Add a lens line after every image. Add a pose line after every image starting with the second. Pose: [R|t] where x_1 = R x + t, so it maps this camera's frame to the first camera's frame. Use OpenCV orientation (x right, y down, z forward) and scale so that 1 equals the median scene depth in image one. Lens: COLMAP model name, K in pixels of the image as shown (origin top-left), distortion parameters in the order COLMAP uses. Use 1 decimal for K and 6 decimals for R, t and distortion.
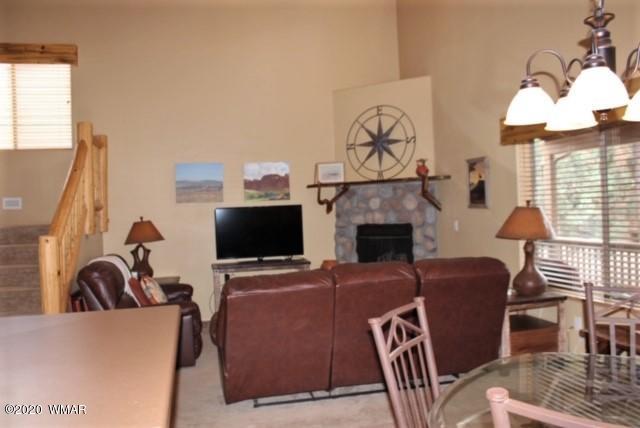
lens RADIAL K [[535.1, 0, 320.0], [0, 535.1, 214.0], [0, 0, 1]] dist [-0.097813, 0.006824]
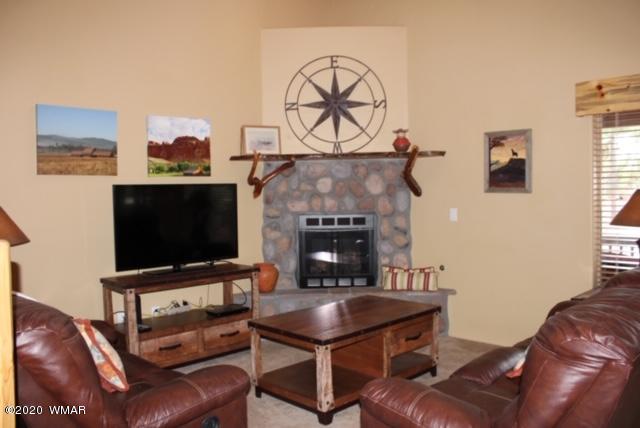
lens RADIAL K [[535.1, 0, 320.0], [0, 535.1, 214.0], [0, 0, 1]] dist [-0.097813, 0.006824]
pose [[0.857055, 0.001307, 0.515223, -0.290721], [-0.009247, 0.999875, 0.012846, 0.011020], [-0.515141, -0.015774, 0.856960, 0.364559]]
